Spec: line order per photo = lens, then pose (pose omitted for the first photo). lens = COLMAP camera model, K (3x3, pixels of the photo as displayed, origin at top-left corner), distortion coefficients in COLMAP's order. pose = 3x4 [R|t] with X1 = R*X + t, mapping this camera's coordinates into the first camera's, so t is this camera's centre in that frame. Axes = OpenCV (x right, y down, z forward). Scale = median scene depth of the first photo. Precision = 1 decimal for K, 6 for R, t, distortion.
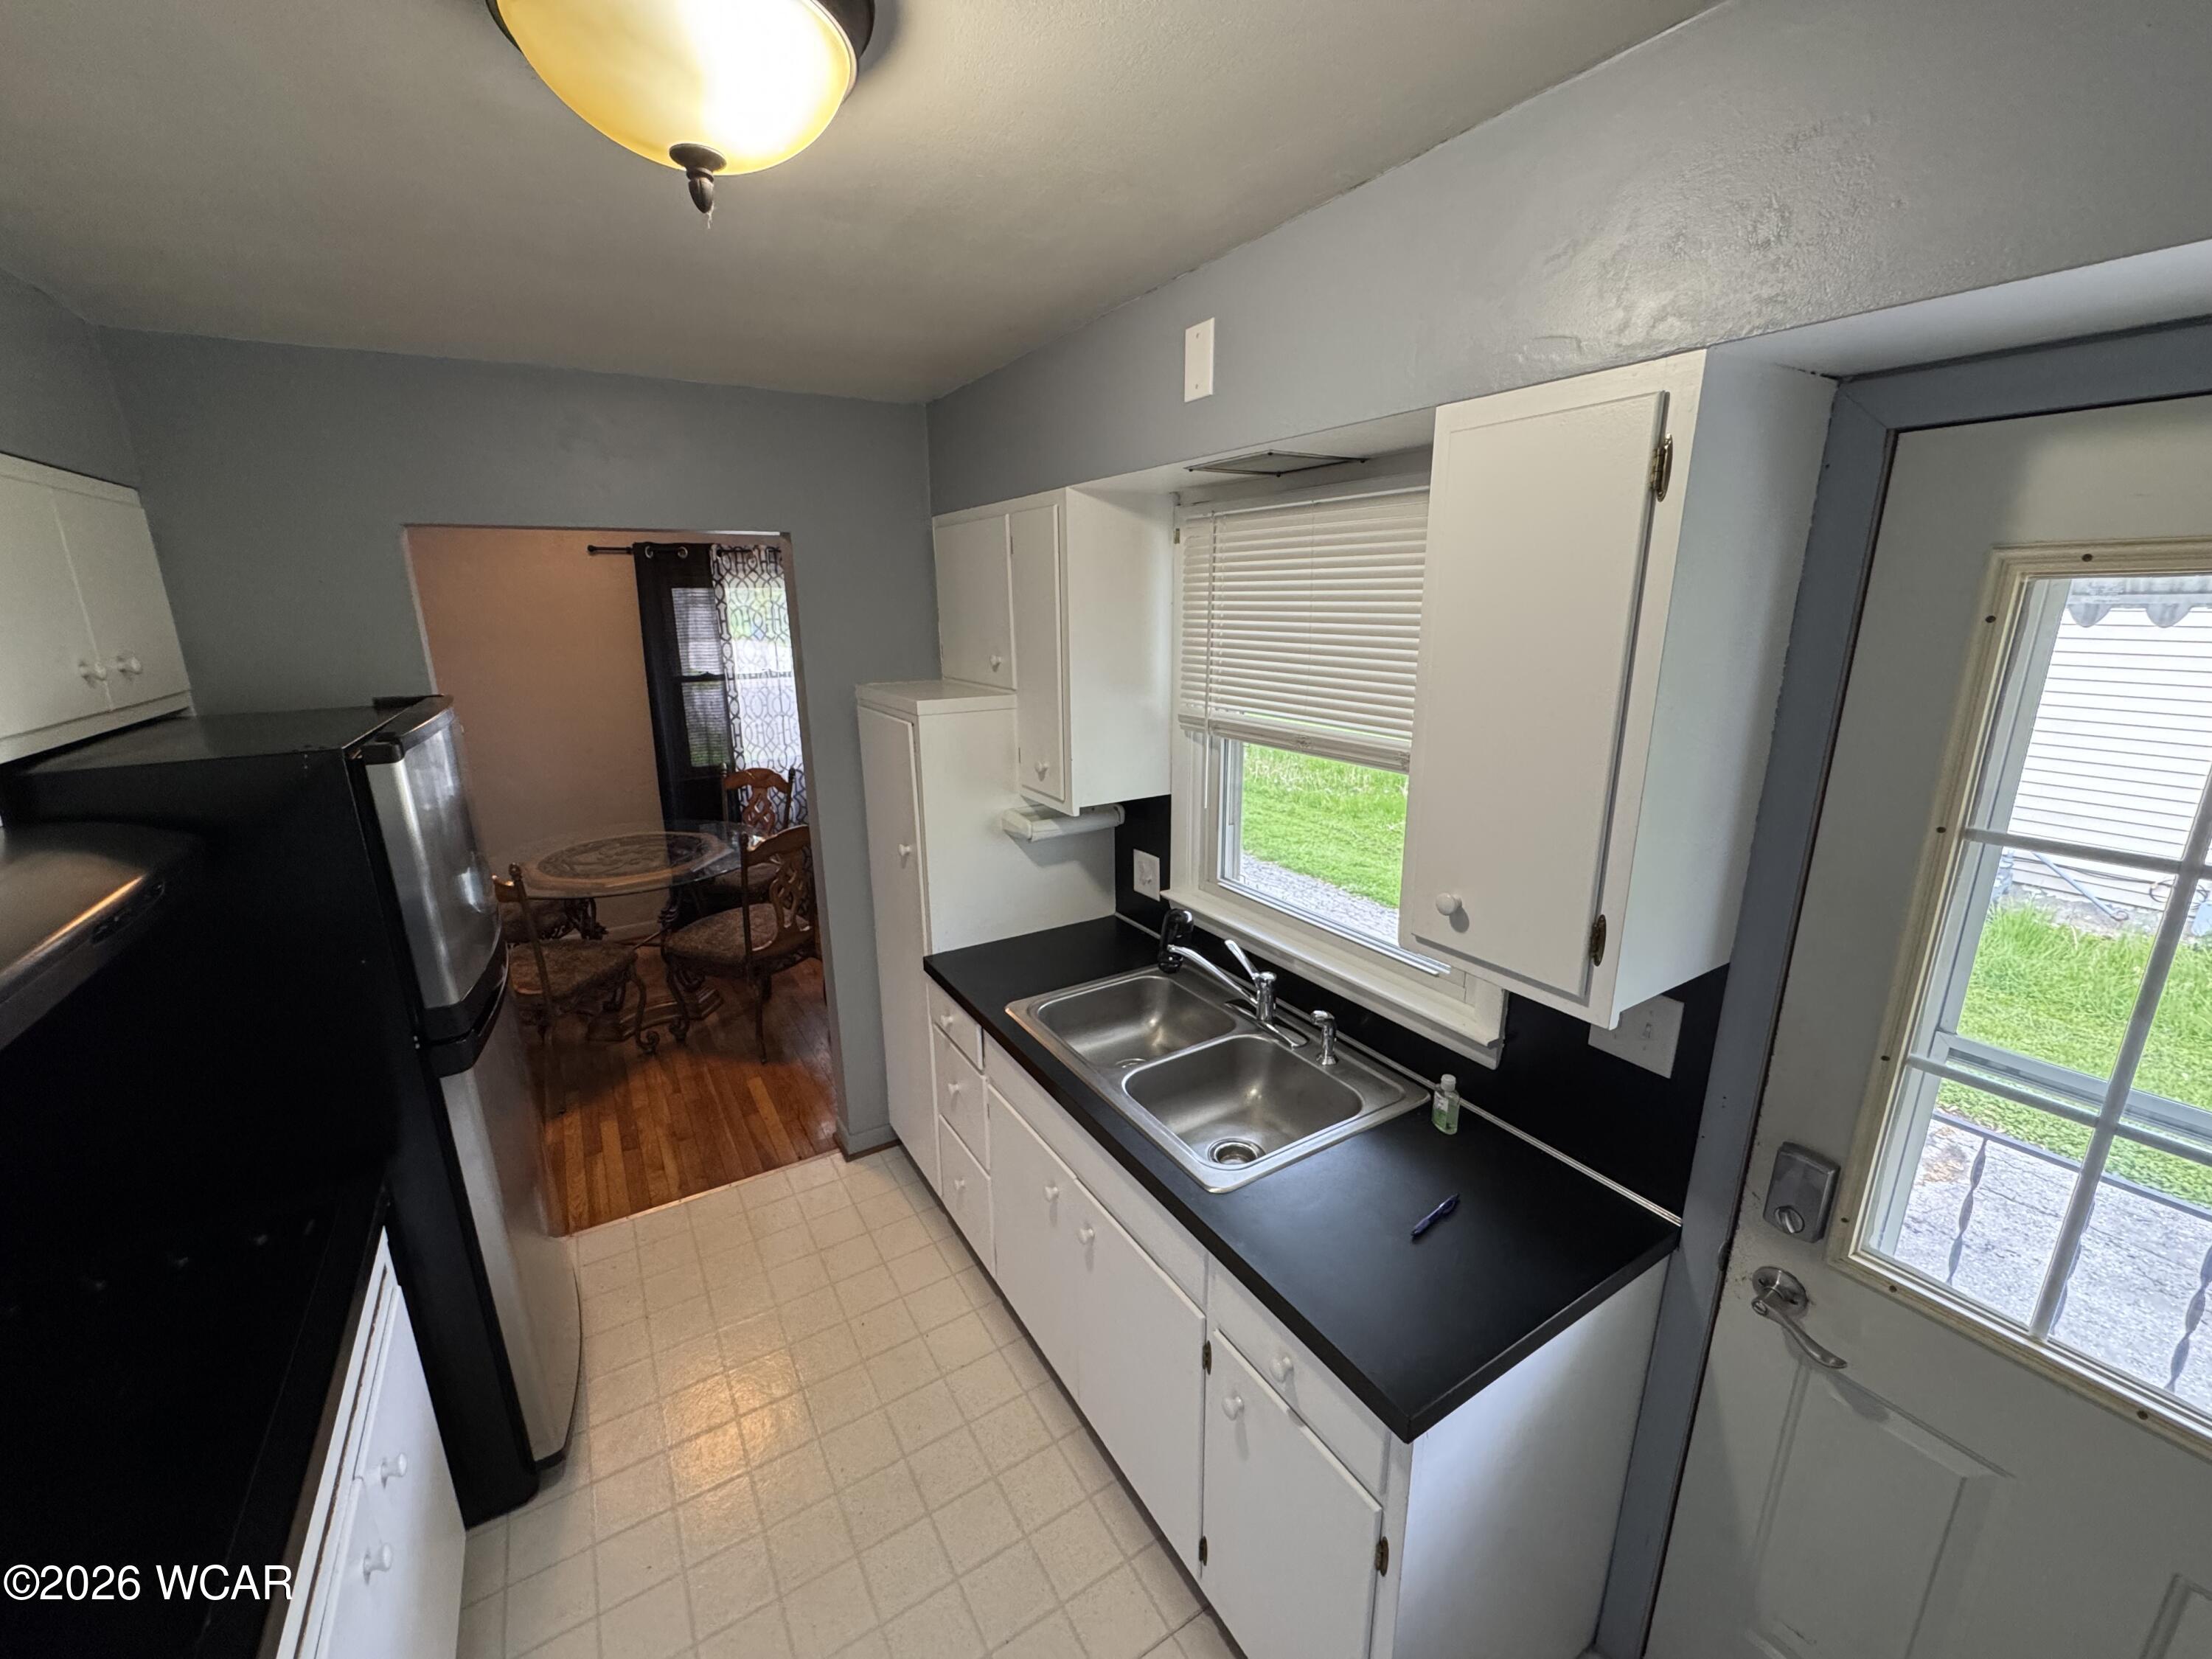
lens RADIAL K [[883.3, 0, 1099.2], [0, 883.3, 836.0], [0, 0, 1]] dist [0.001906, 0.000054]
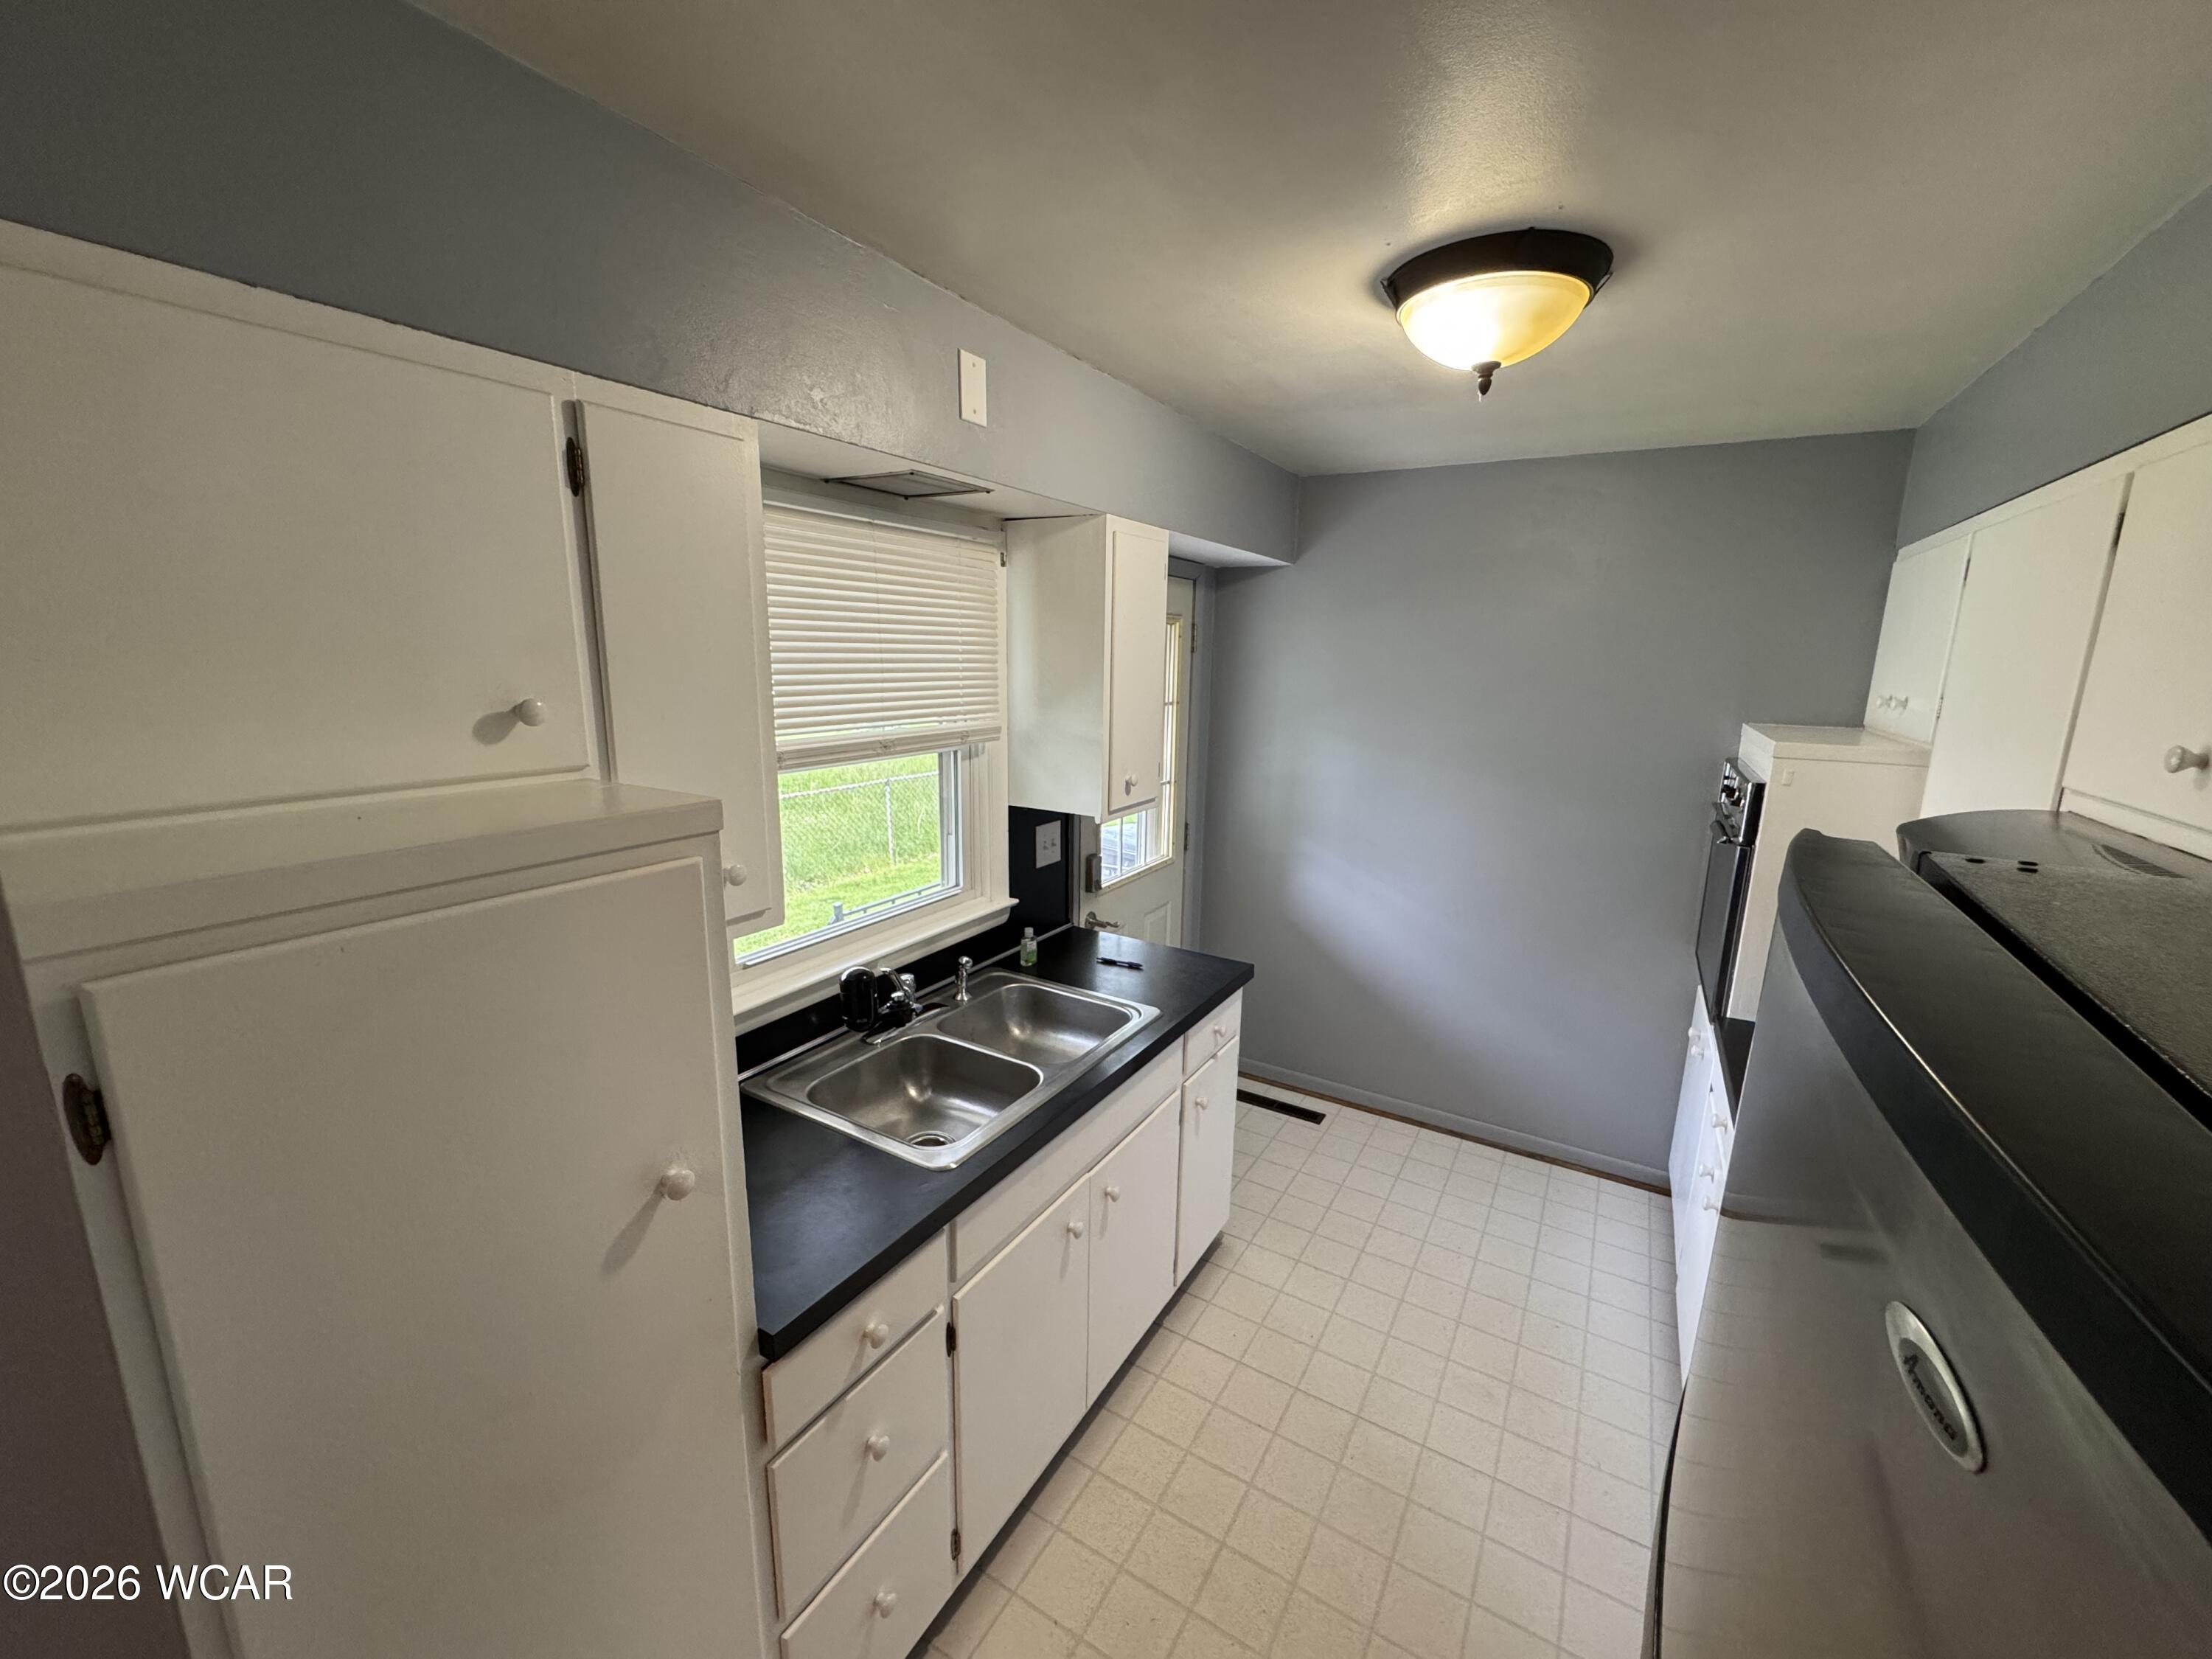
lens RADIAL K [[883.3, 0, 1098.3], [0, 883.3, 824.3], [0, 0, 1]] dist [0.001906, 0.000054]
pose [[-0.467666, -0.180610, 0.865257, -1.206569], [0.204287, 0.930313, 0.304606, -0.429791], [-0.859974, 0.319214, -0.398179, 1.825357]]
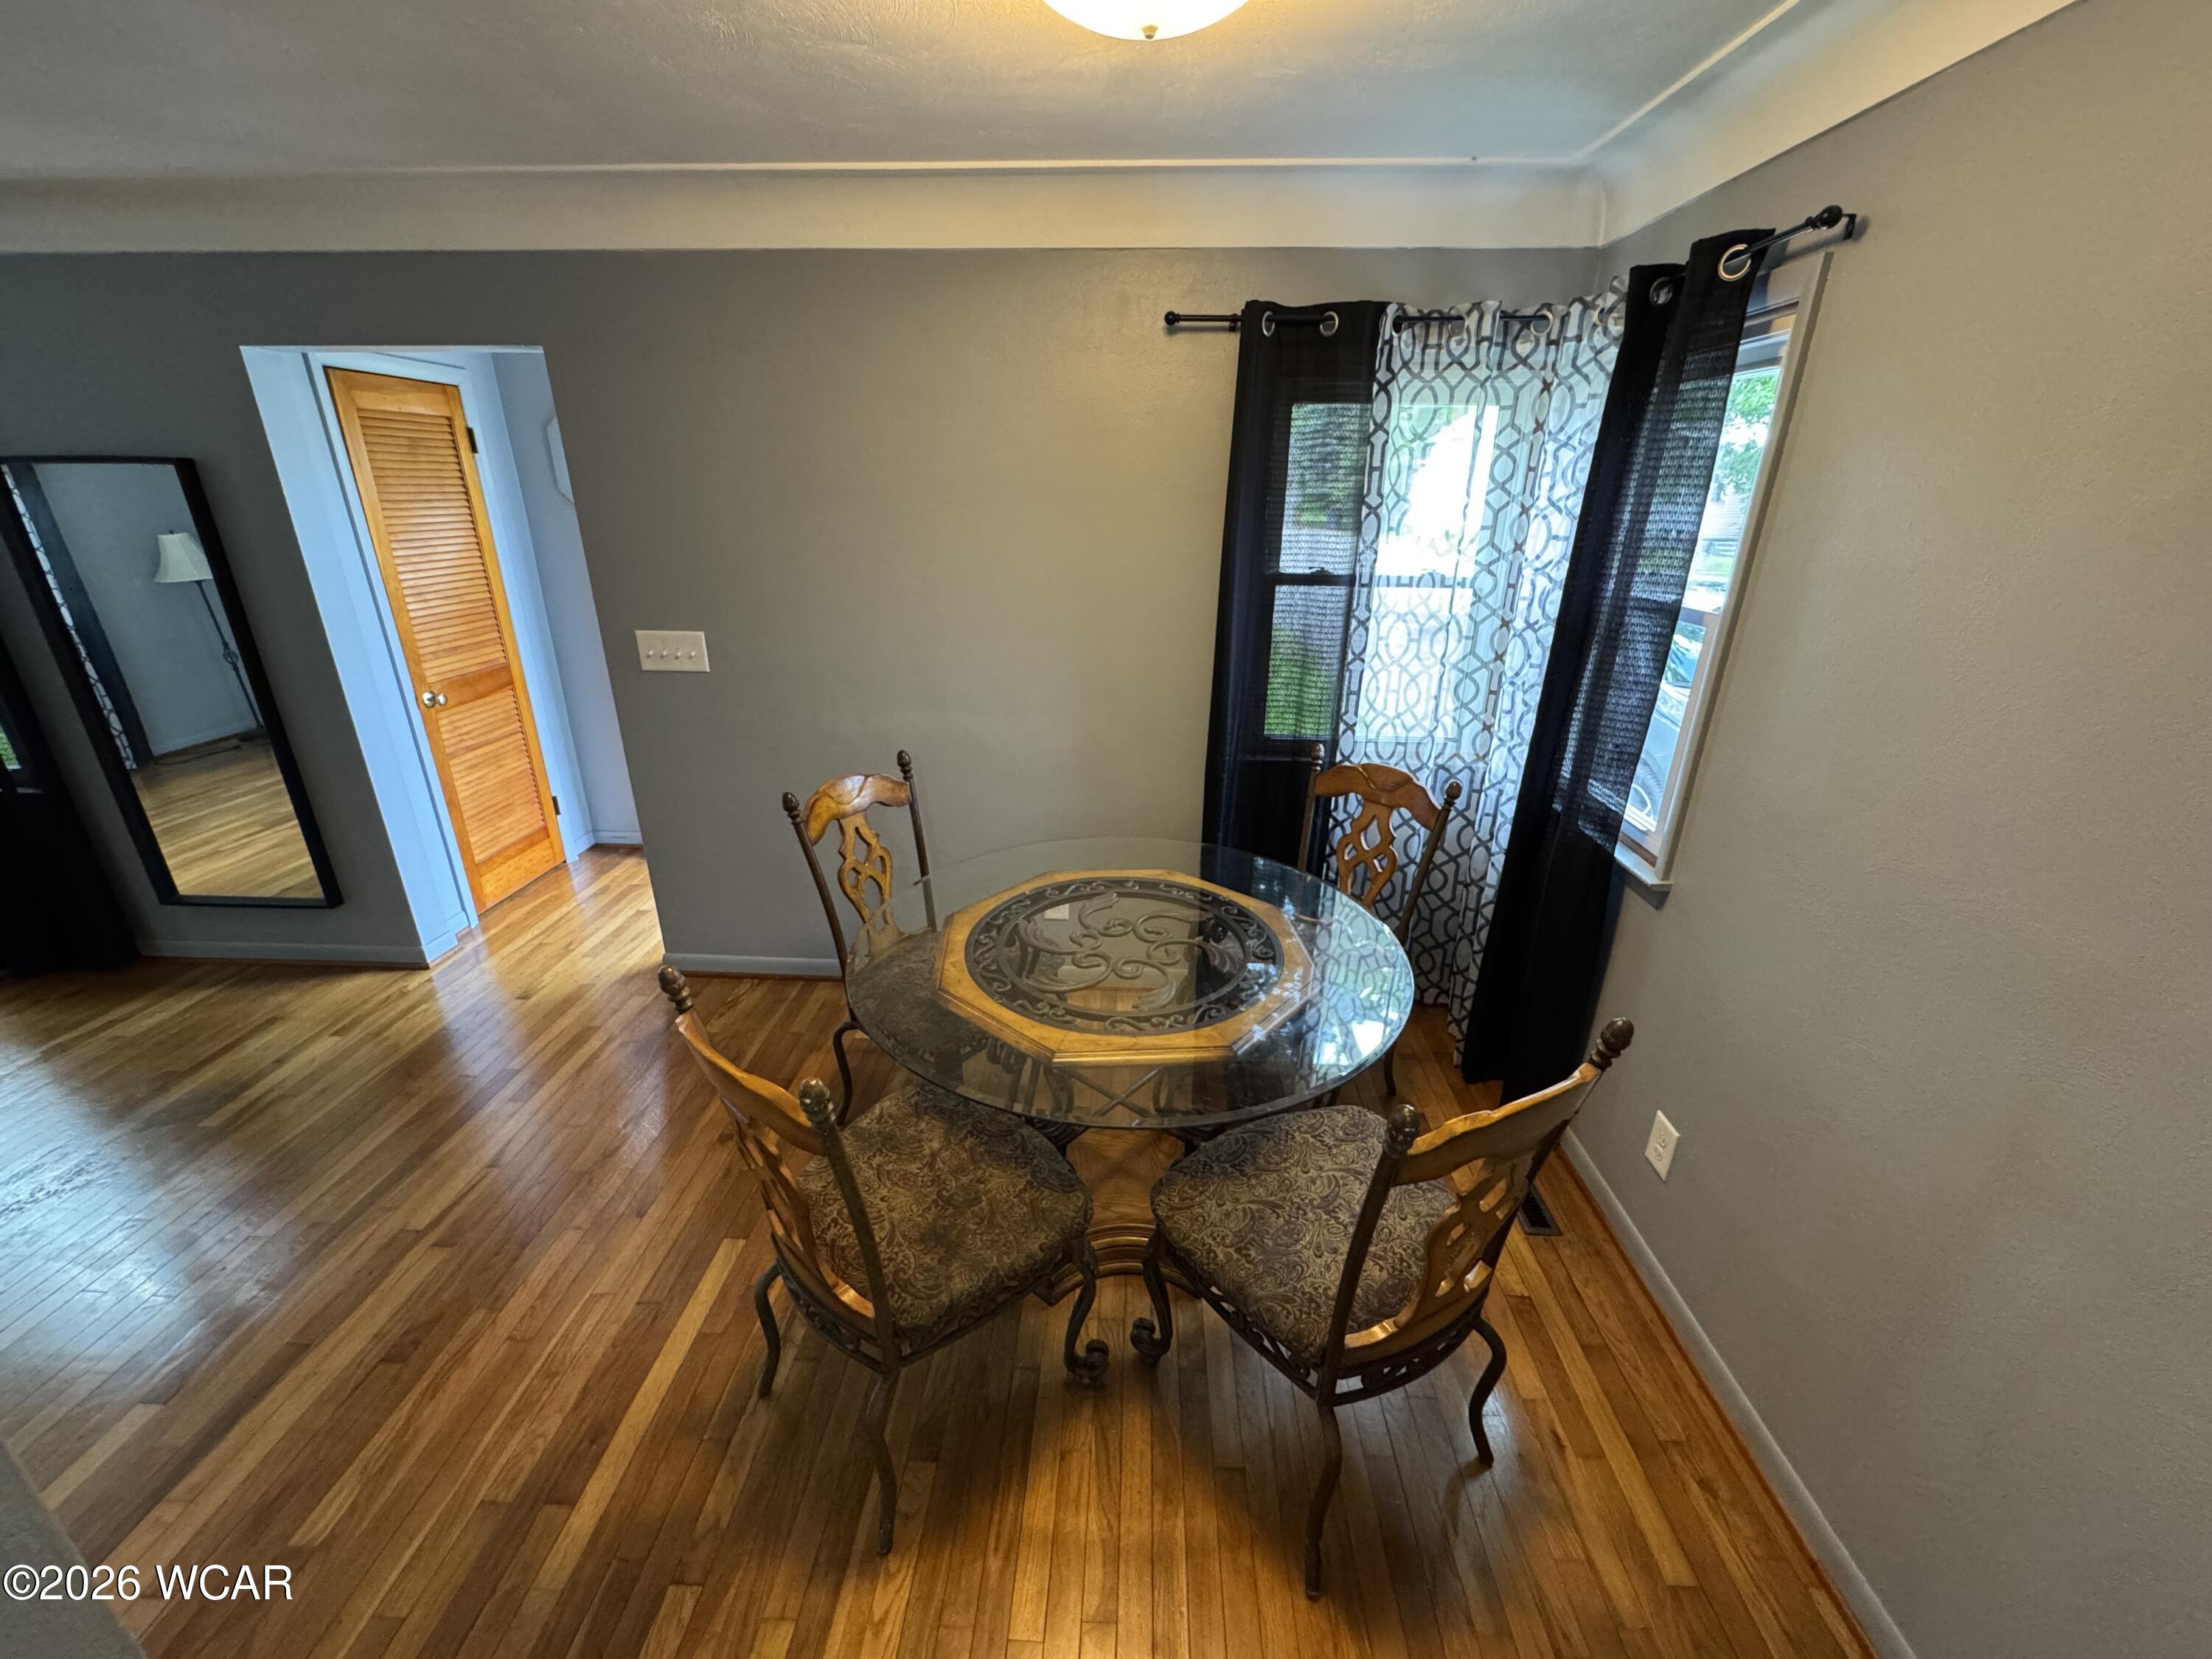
lens RADIAL K [[883.3, 0, 1107.8], [0, 883.3, 833.6], [0, 0, 1]] dist [0.001906, 0.000054]
pose [[0.830713, 0.218113, -0.512193, -0.247015], [-0.158767, 0.974664, 0.157552, -0.094158], [0.533581, -0.049561, 0.844296, 0.477852]]
